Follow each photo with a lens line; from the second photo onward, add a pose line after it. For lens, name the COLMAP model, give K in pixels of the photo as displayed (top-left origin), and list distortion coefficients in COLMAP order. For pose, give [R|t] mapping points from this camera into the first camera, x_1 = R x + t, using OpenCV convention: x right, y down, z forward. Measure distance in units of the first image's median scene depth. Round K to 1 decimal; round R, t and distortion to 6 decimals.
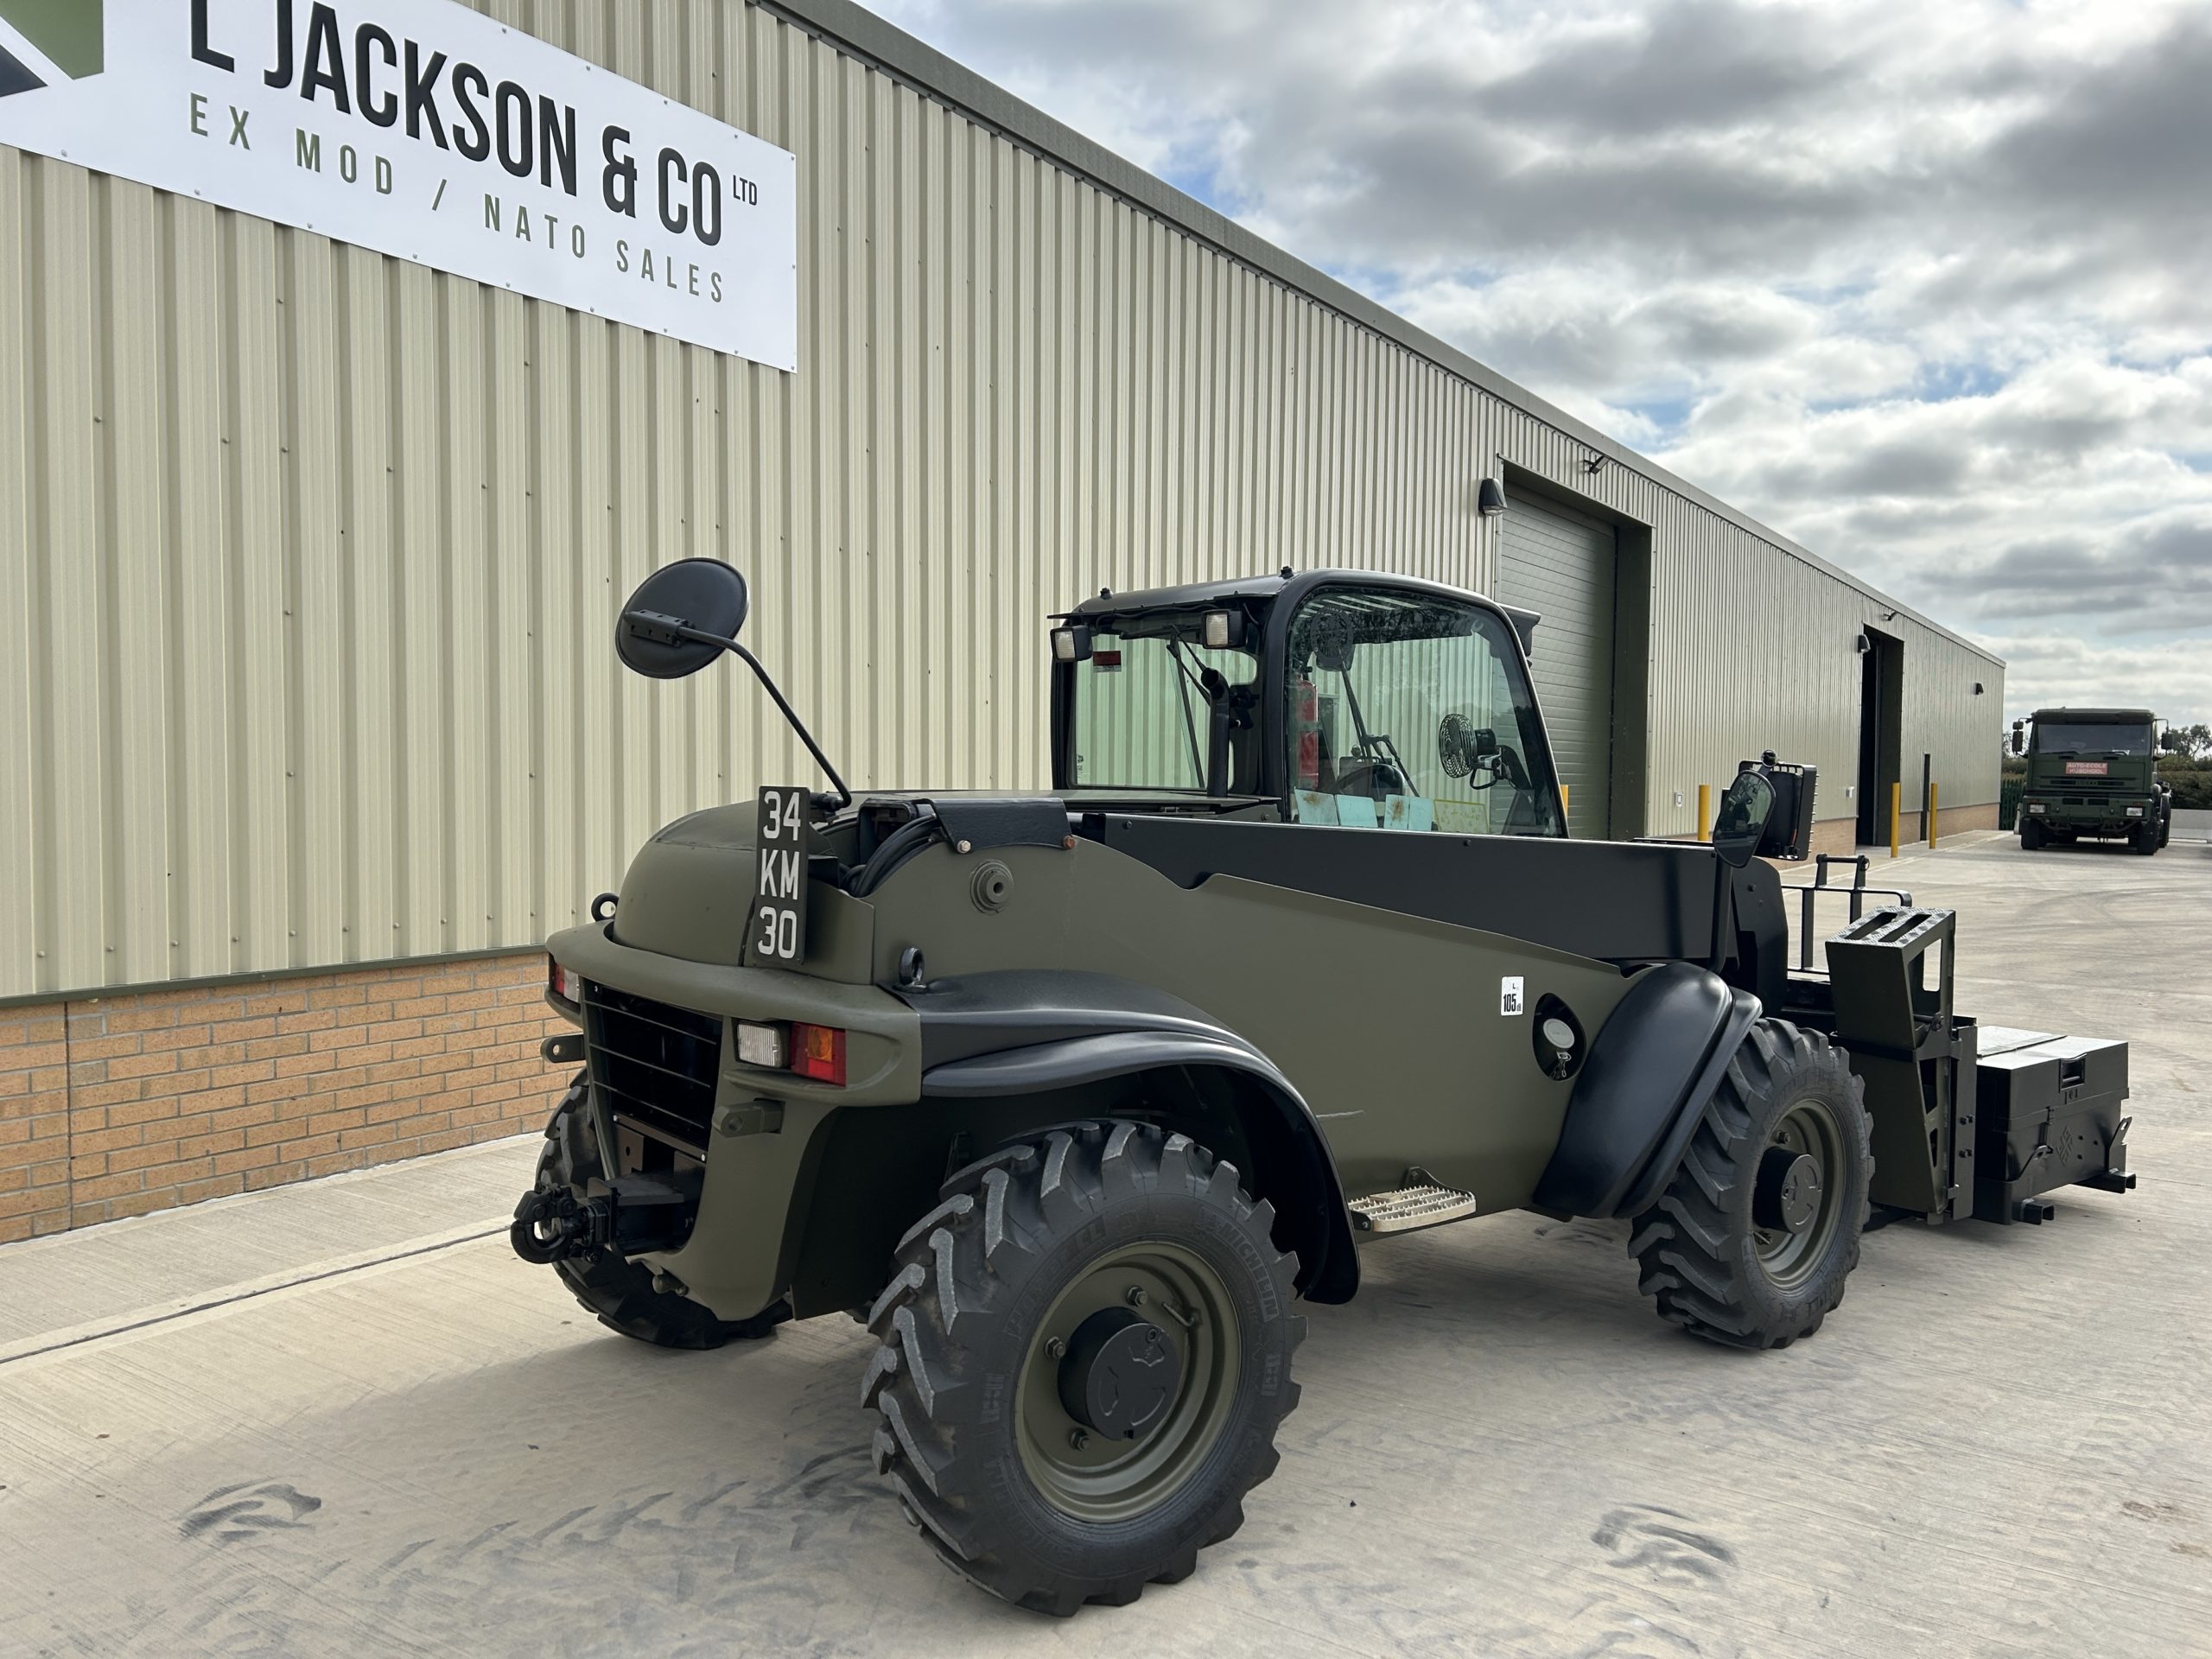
lens RADIAL K [[1661.7, 0, 1091.8], [0, 1661.7, 849.7], [0, 0, 1]] dist [0.059960, -0.063765]
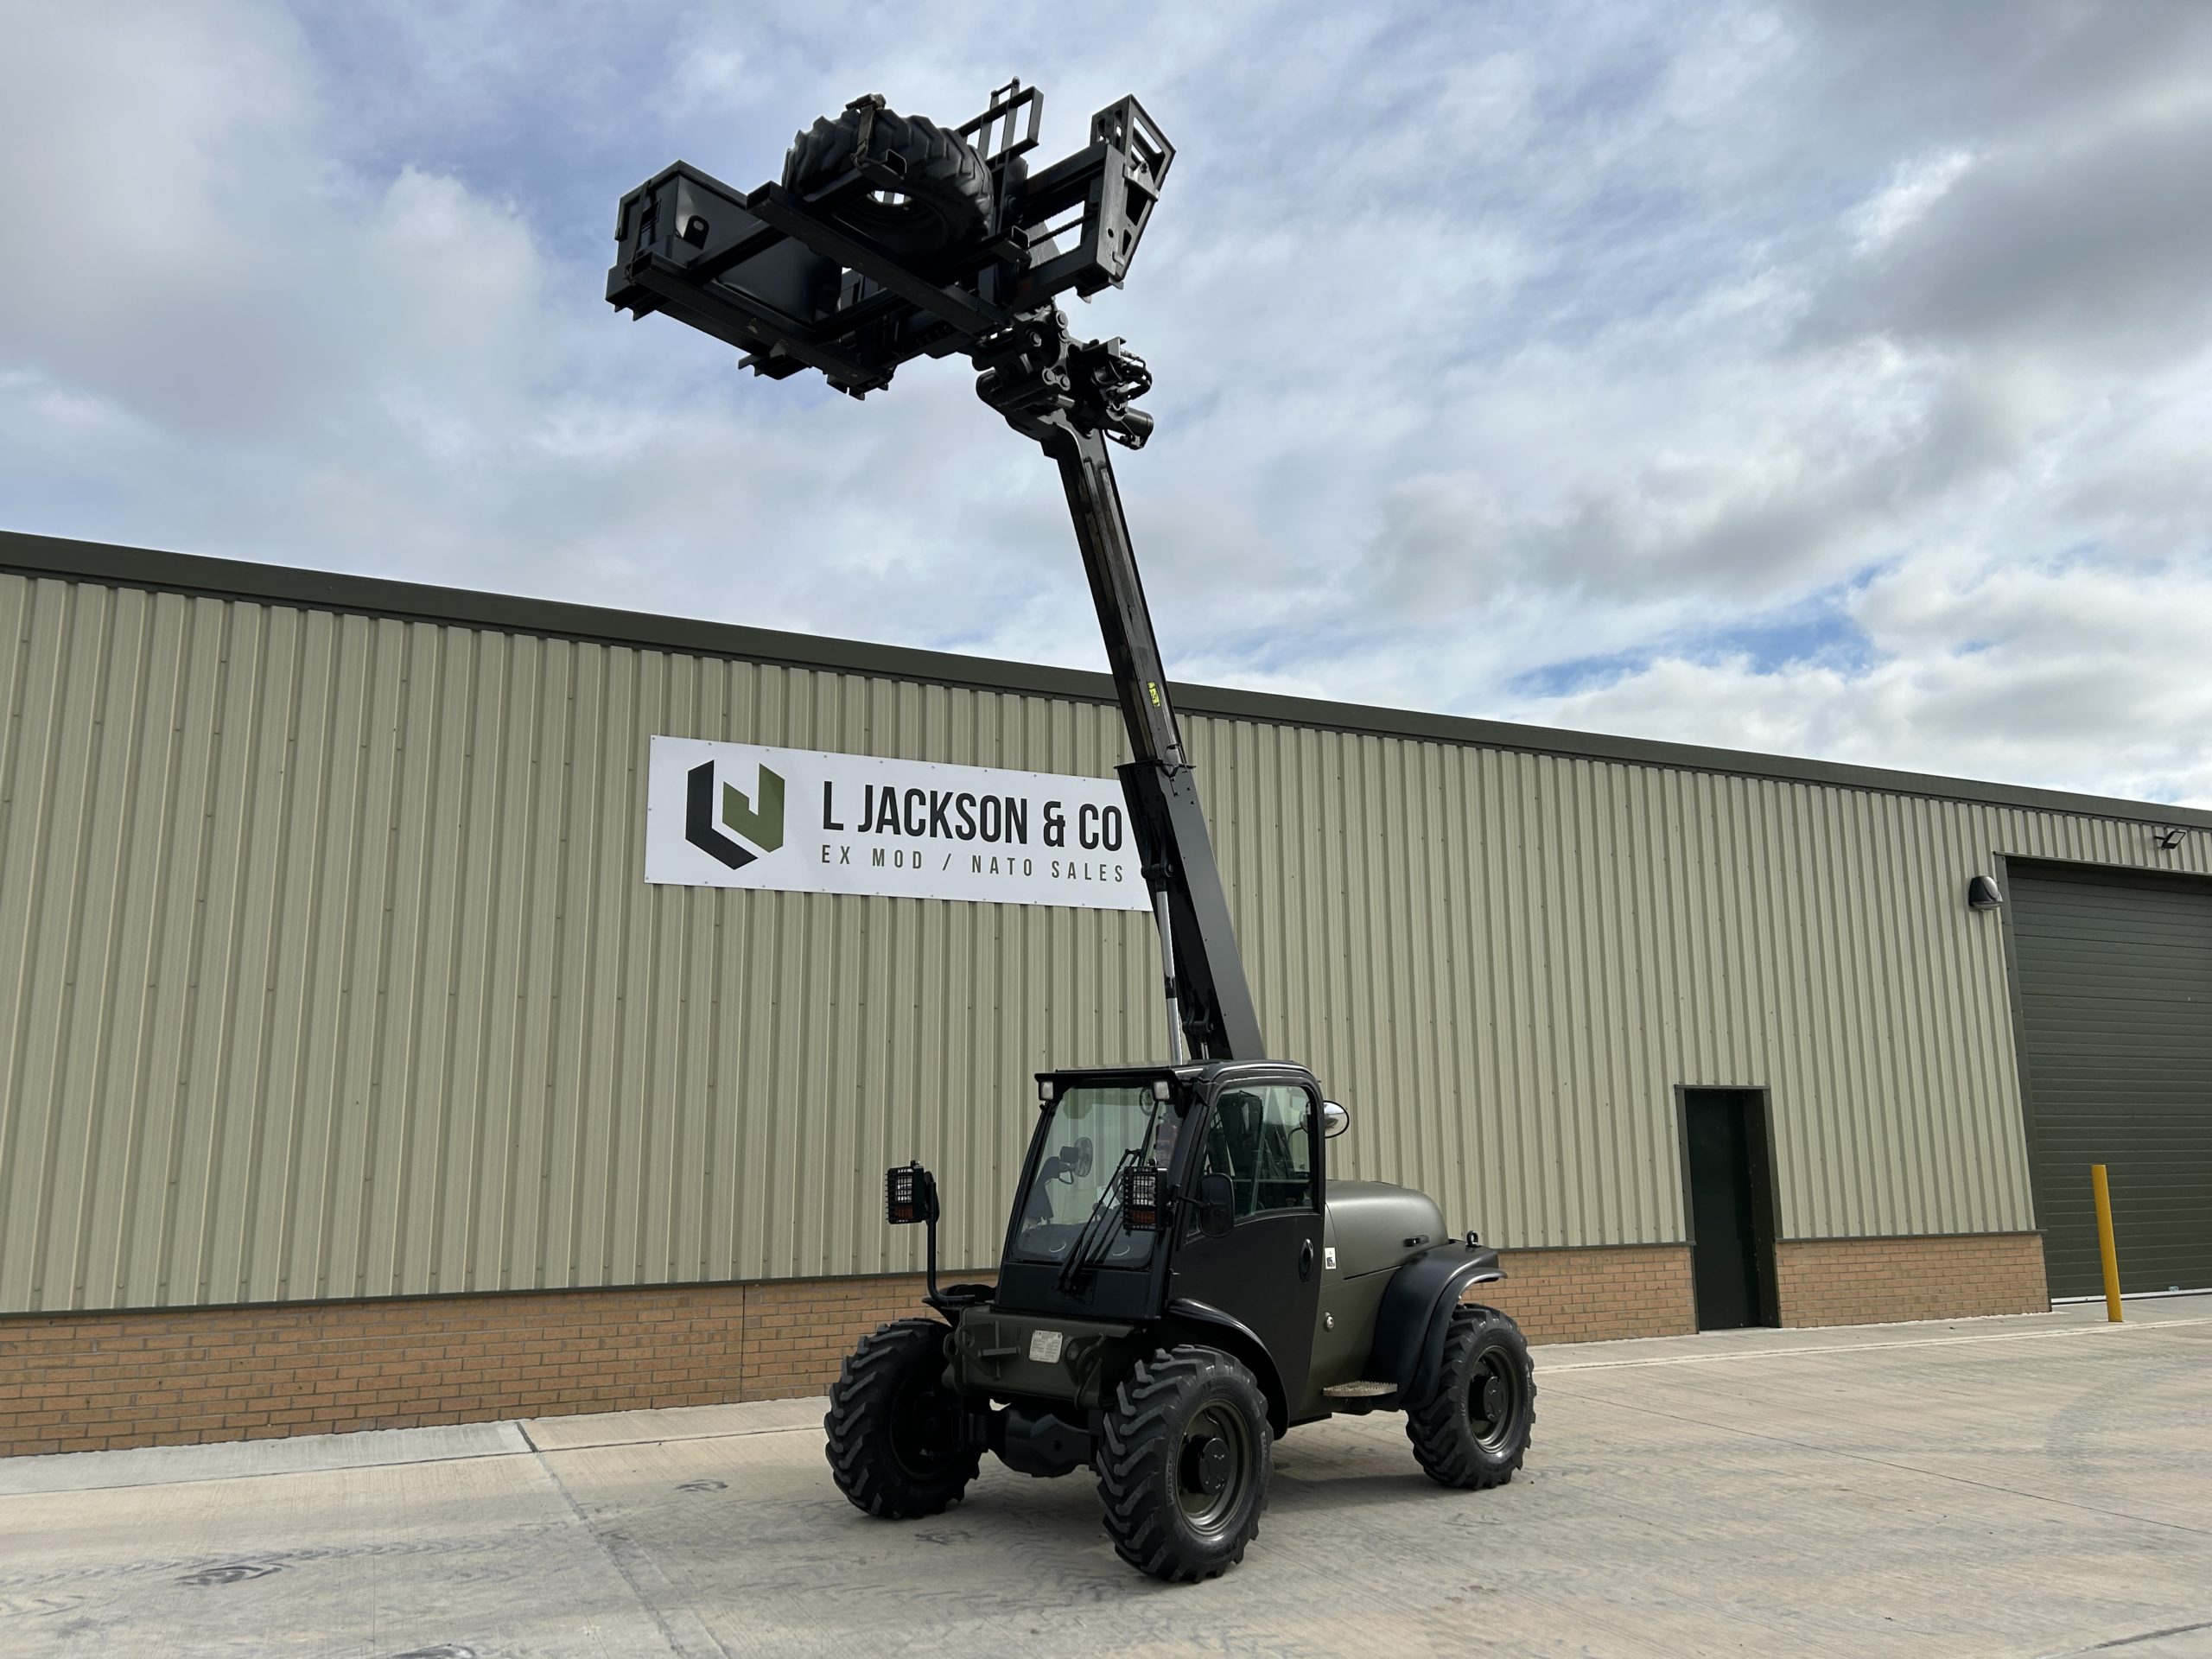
lens RADIAL K [[1661.7, 0, 1098.7], [0, 1661.7, 826.1], [0, 0, 1]] dist [0.059960, -0.063765]
pose [[0.859158, -0.105710, -0.500673, 0.743305], [-0.012415, 0.973835, -0.226917, 0.001668], [0.511560, 0.201174, 0.835365, -0.529406]]
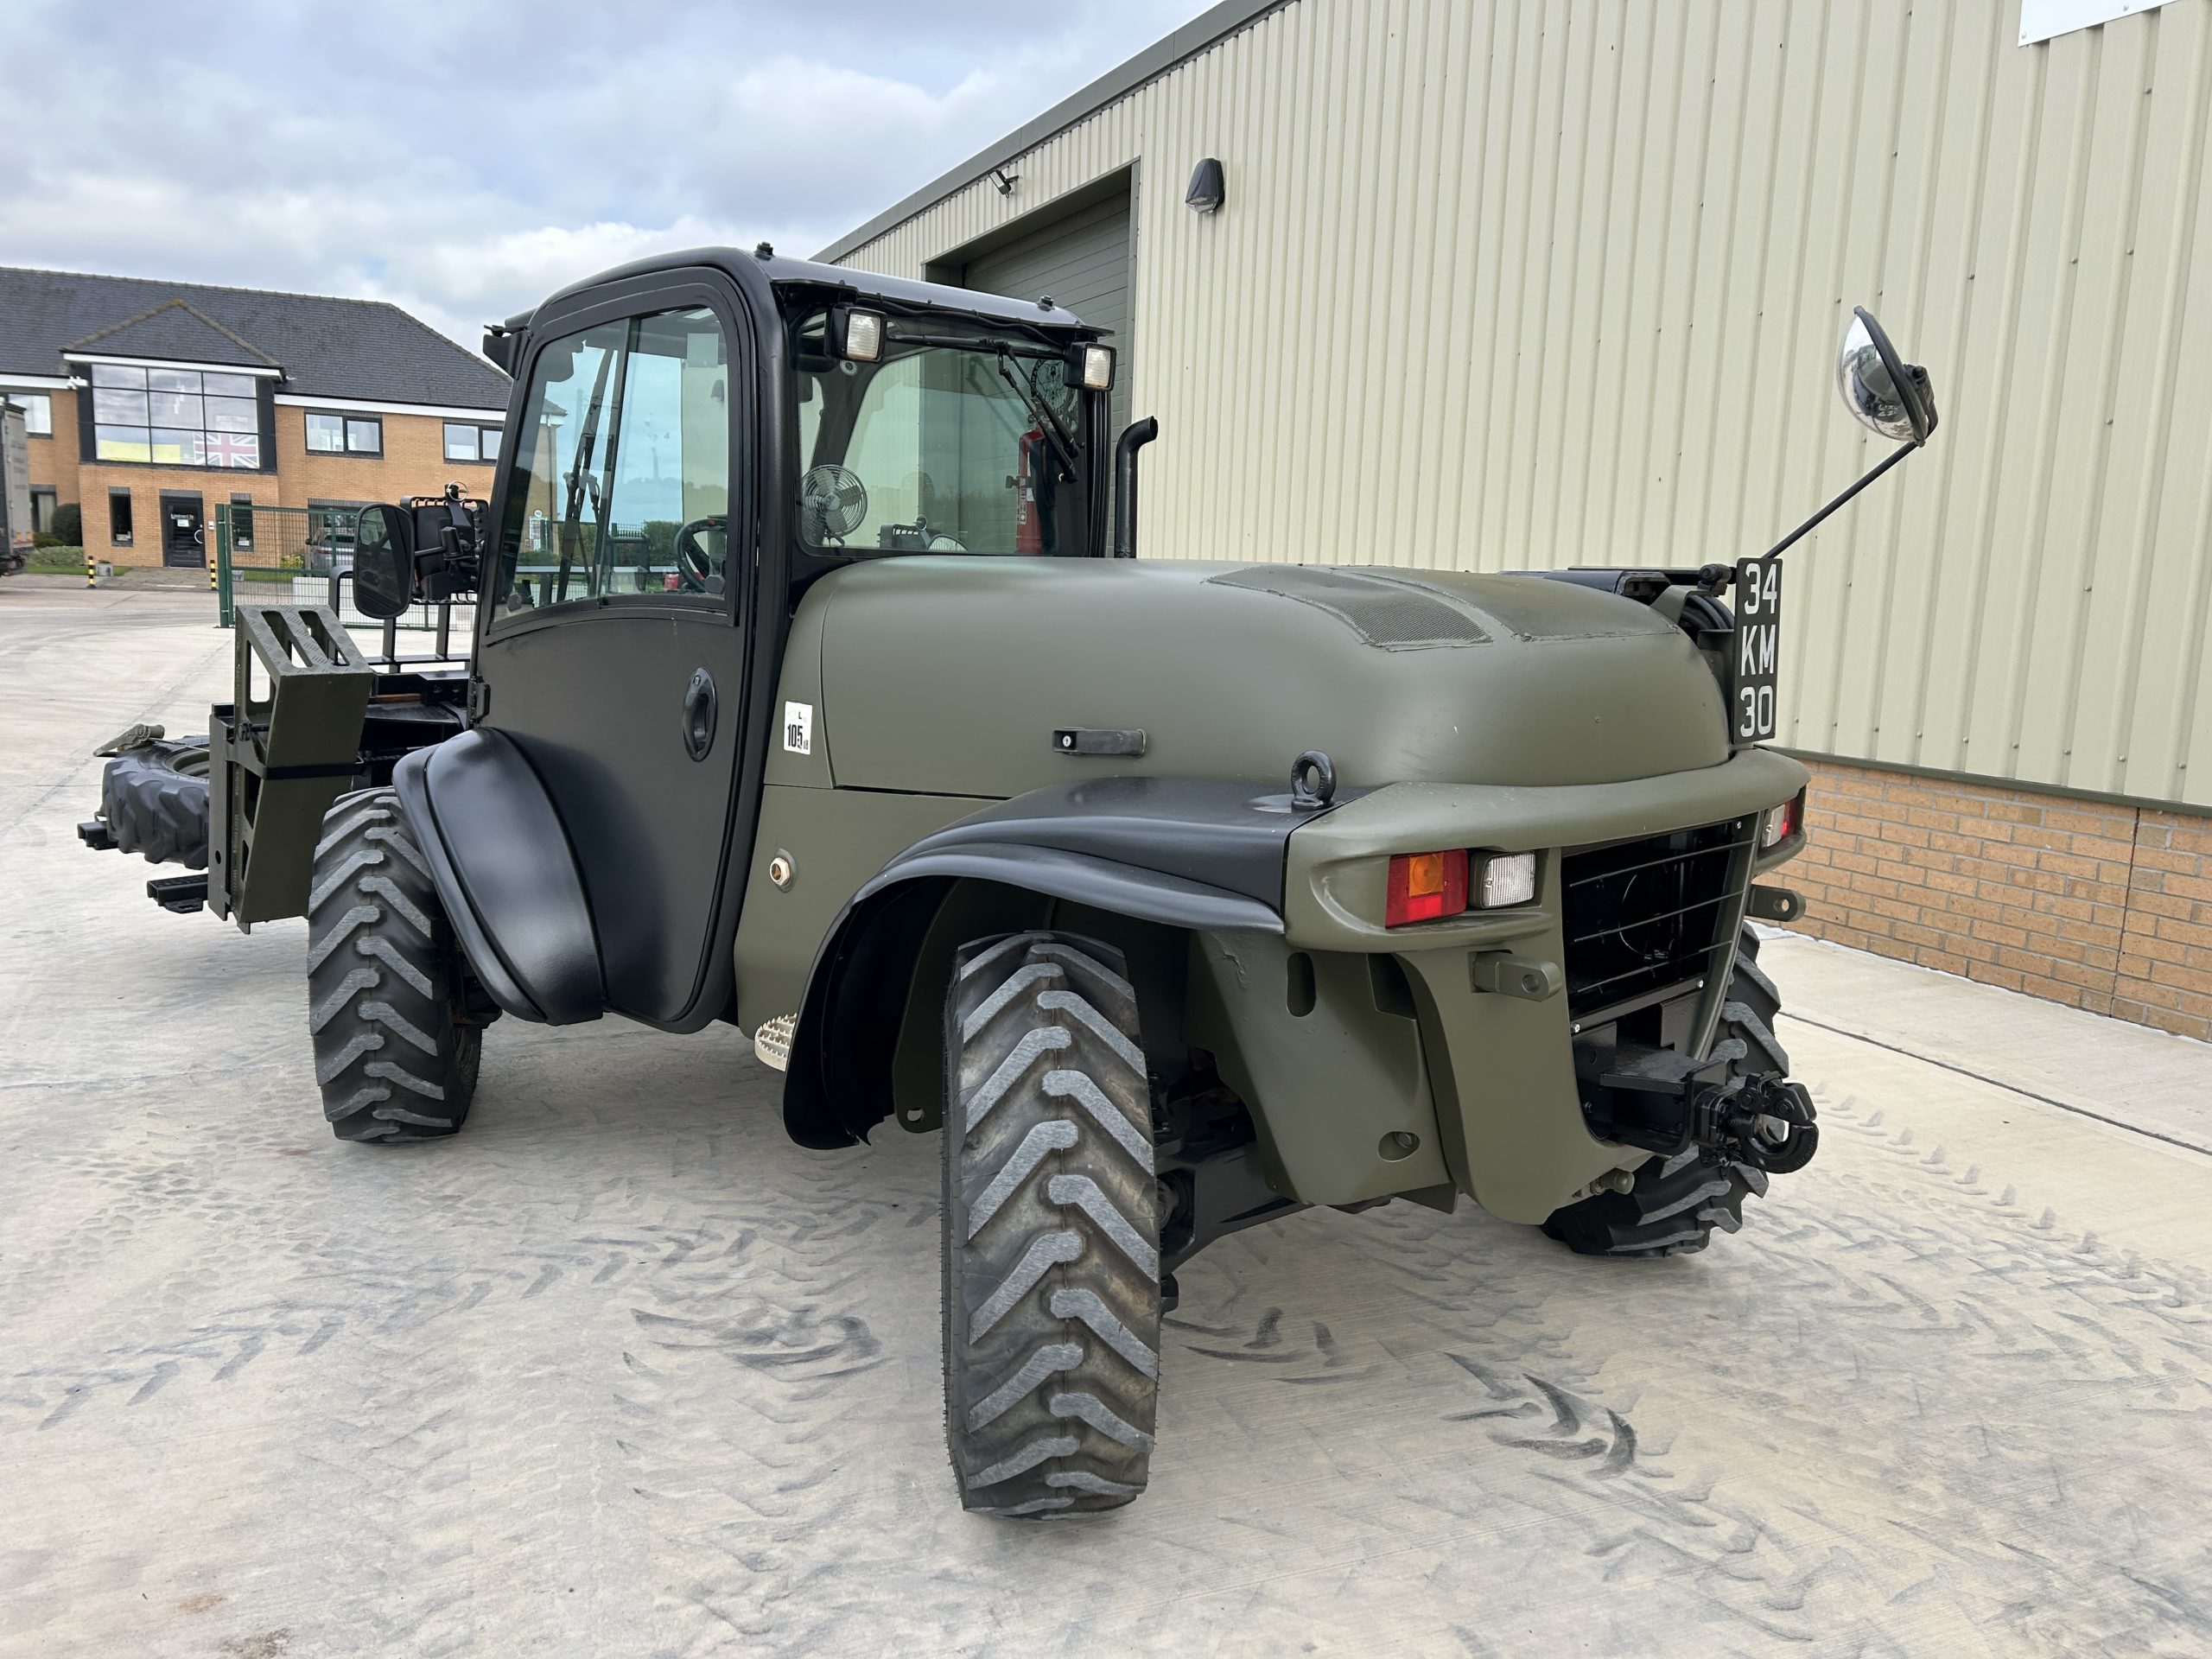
lens RADIAL K [[1661.7, 0, 1114.0], [0, 1661.7, 831.3], [0, 0, 1]] dist [0.059960, -0.063765]
pose [[-0.529789, 0.103374, -0.841806, 0.553152], [-0.078281, 0.982347, 0.169899, -0.022147], [0.844509, 0.155908, -0.512345, 0.870693]]
